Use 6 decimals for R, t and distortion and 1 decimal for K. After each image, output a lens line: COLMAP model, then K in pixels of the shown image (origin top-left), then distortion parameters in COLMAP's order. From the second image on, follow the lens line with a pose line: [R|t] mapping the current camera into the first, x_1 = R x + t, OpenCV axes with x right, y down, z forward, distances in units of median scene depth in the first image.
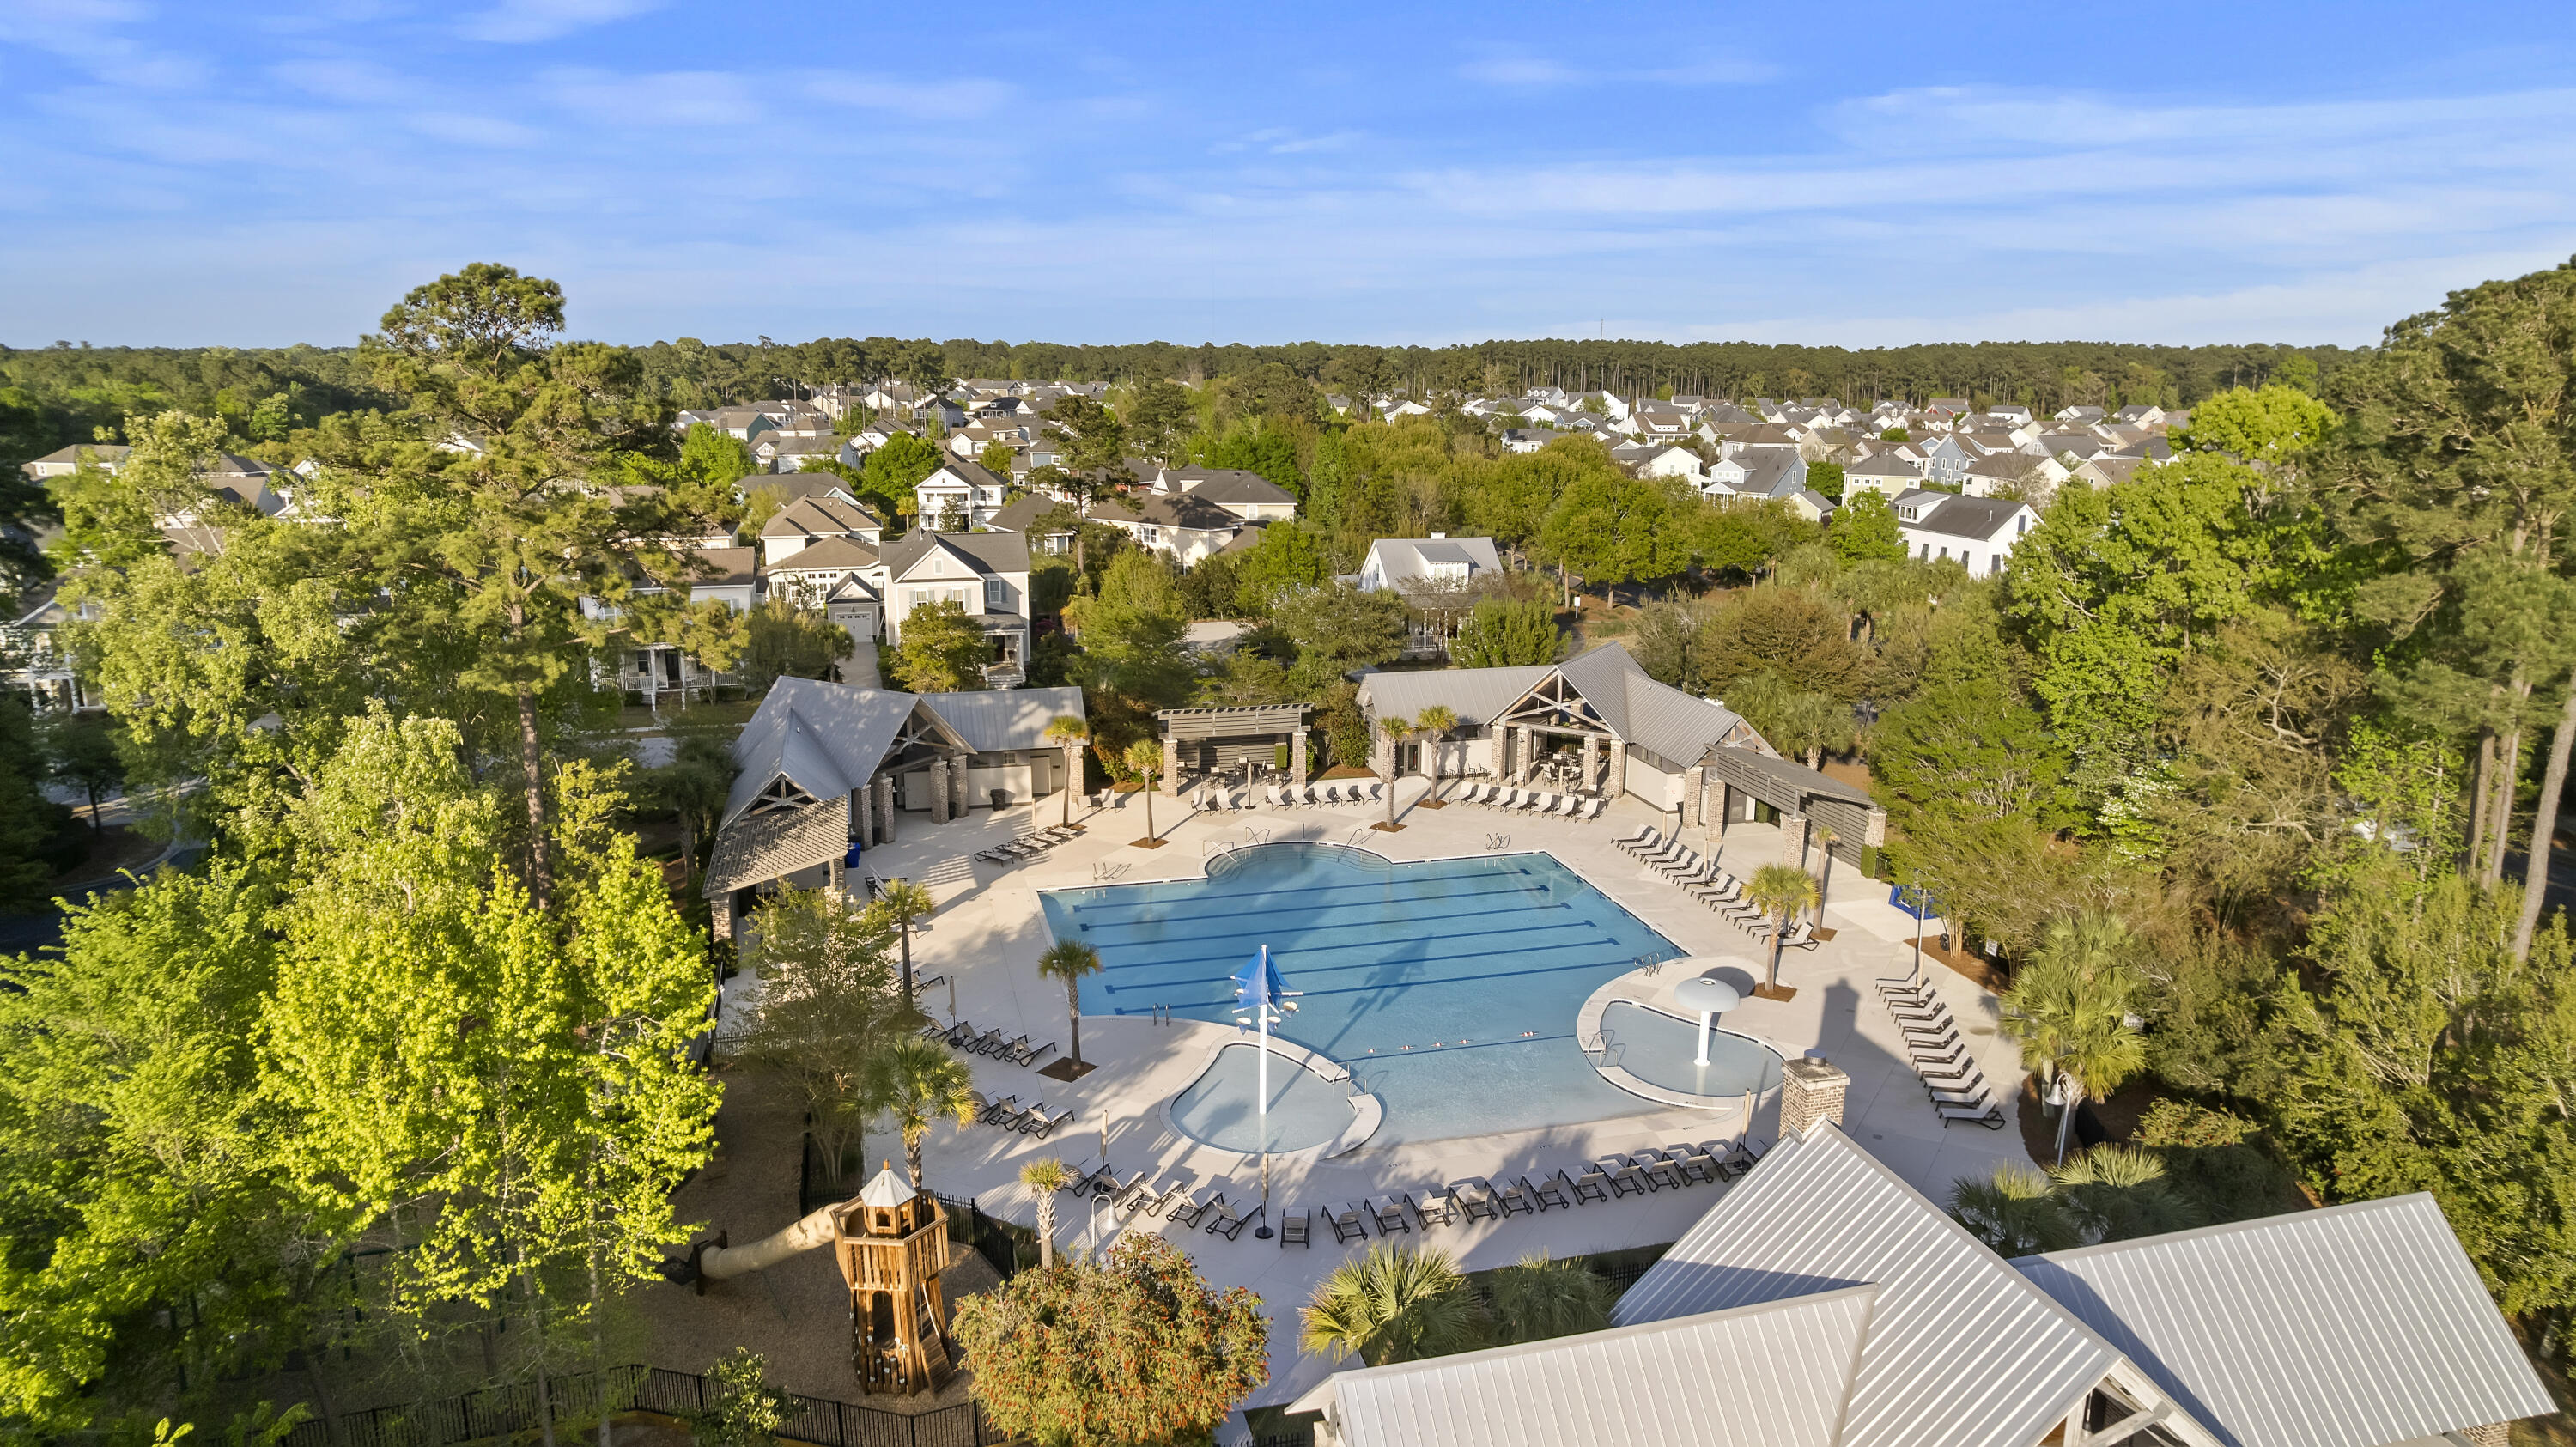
lens RADIAL K [[1632.4, 0, 1288.0], [0, 1632.4, 723.5], [0, 0, 1]] dist [-0.018737, -0.000101]
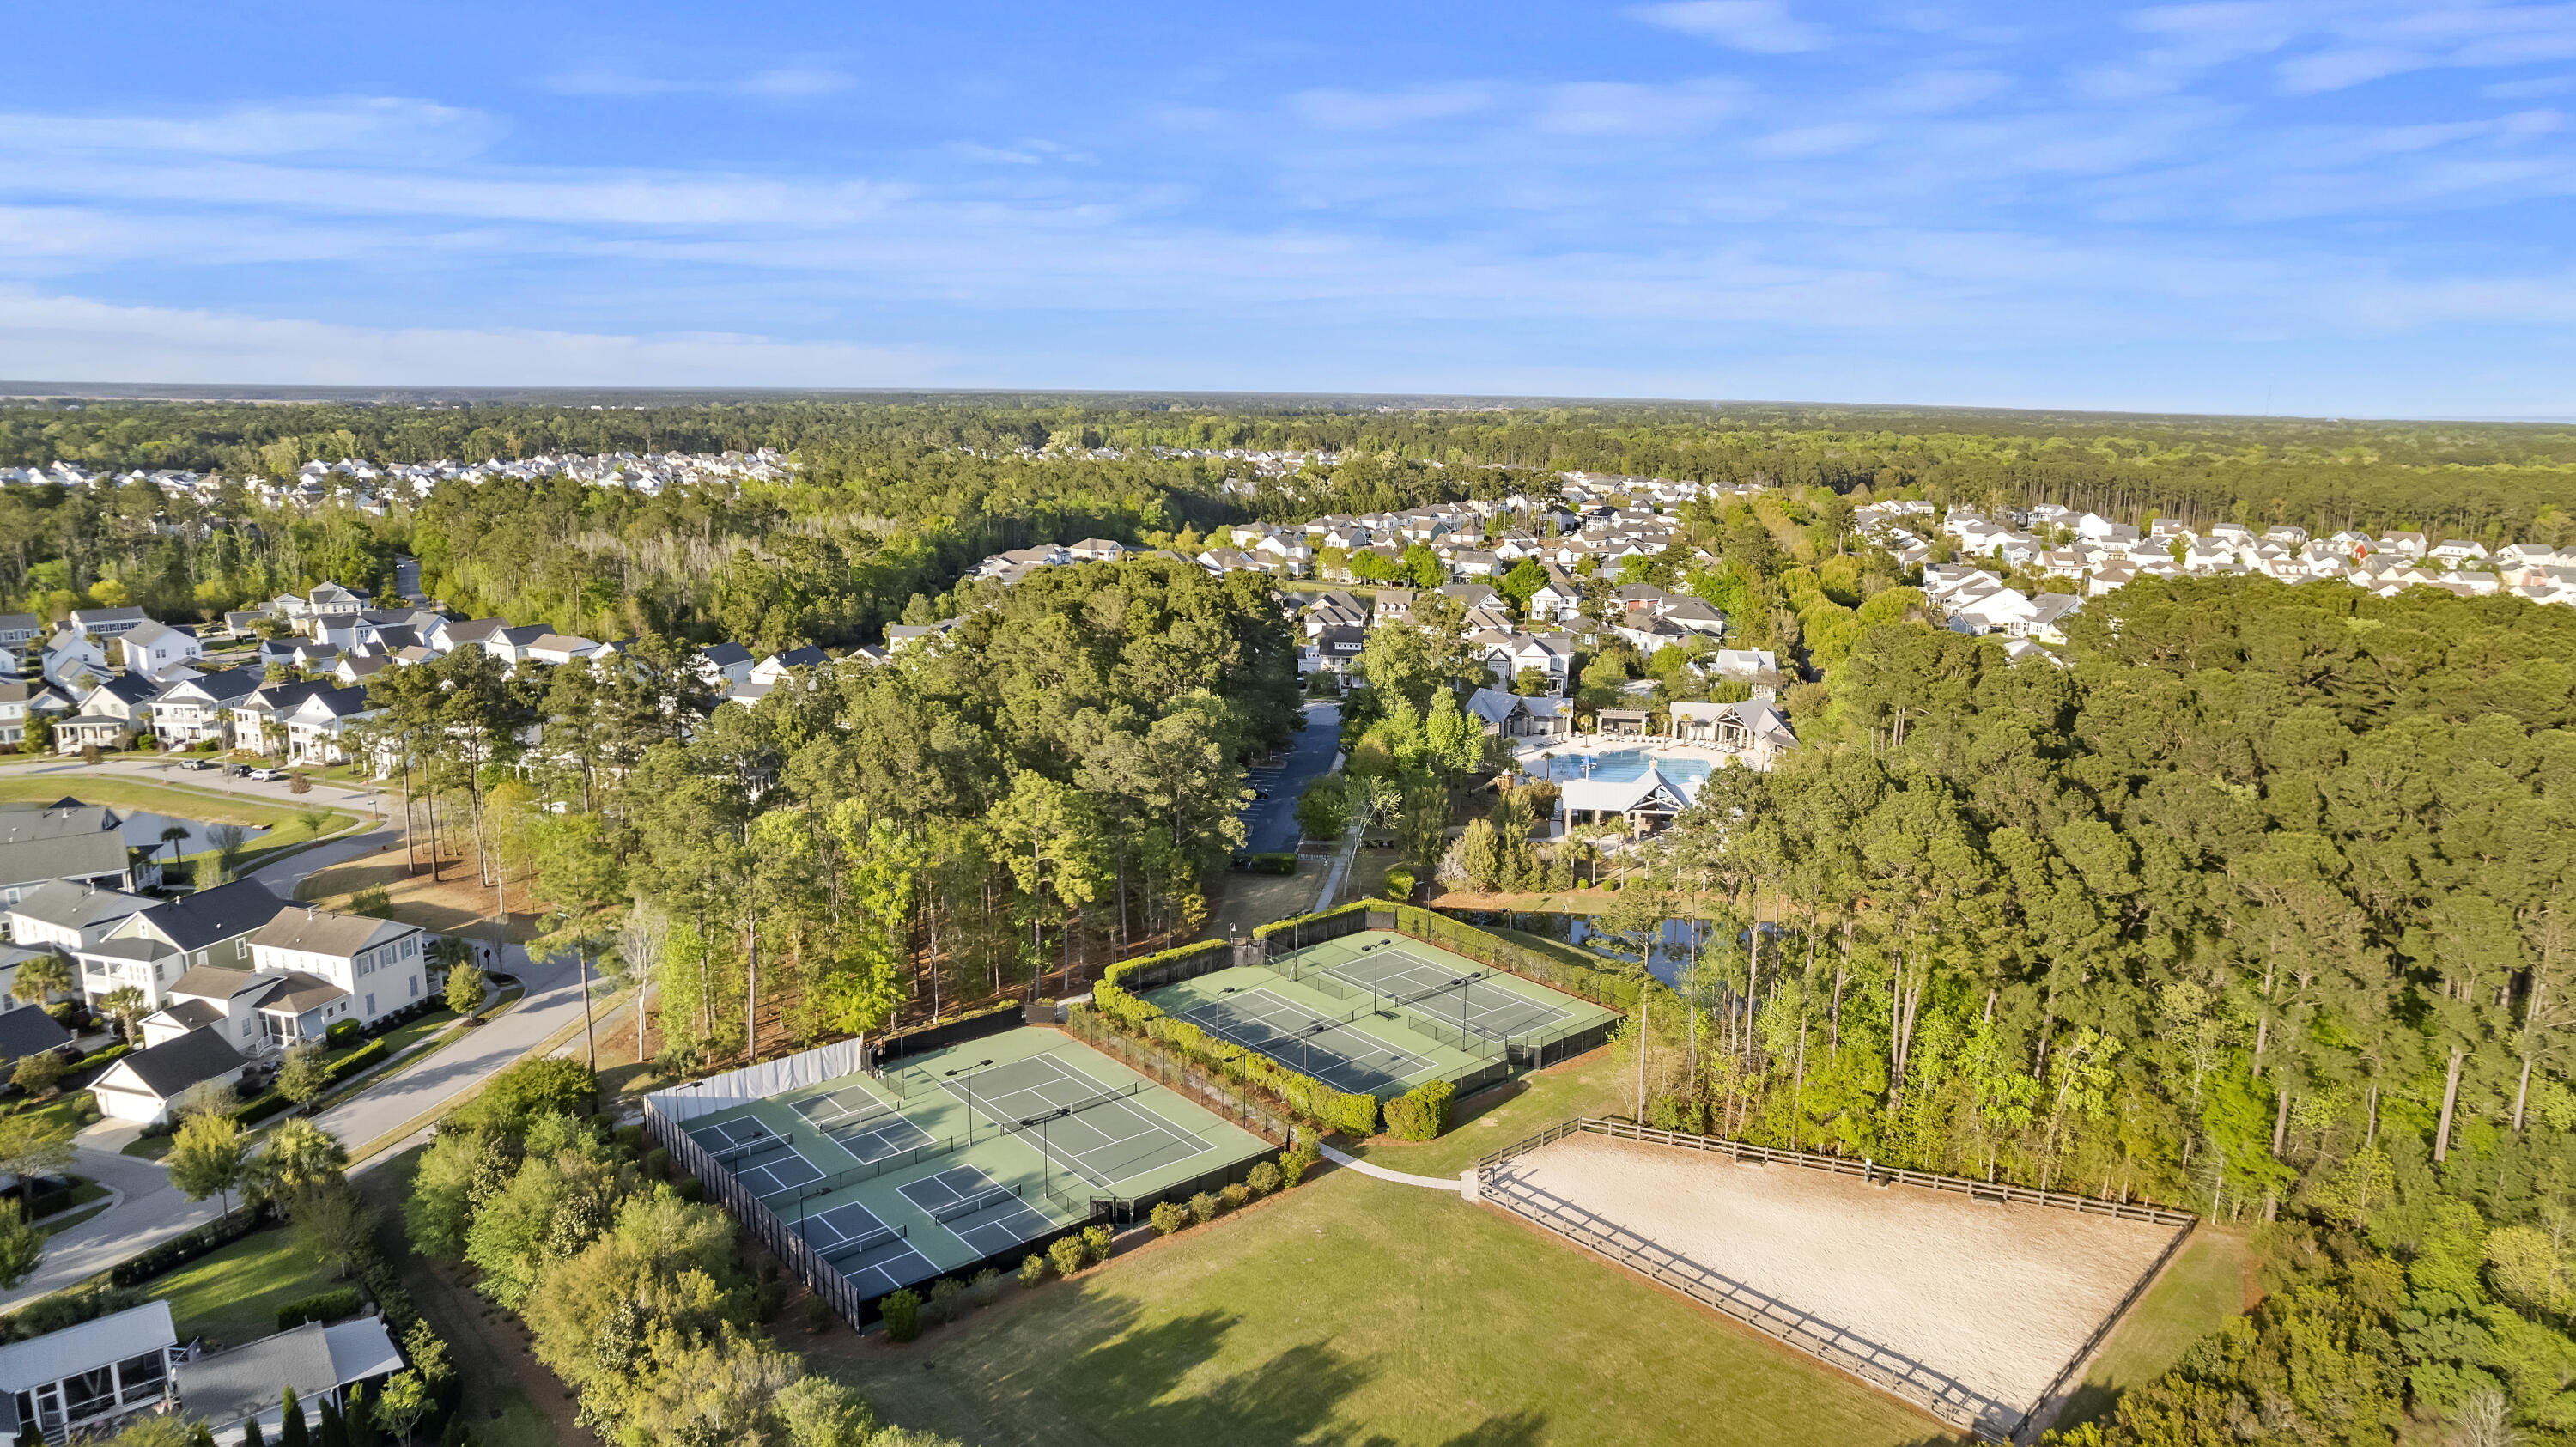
lens RADIAL K [[1632.4, 0, 1288.0], [0, 1632.4, 723.5], [0, 0, 1]] dist [-0.018737, -0.000101]
pose [[0.929337, 0.083495, -0.359669, 0.384846], [-0.091603, 0.995780, -0.005525, 0.072262], [0.357690, 0.038081, 0.933063, -1.641732]]
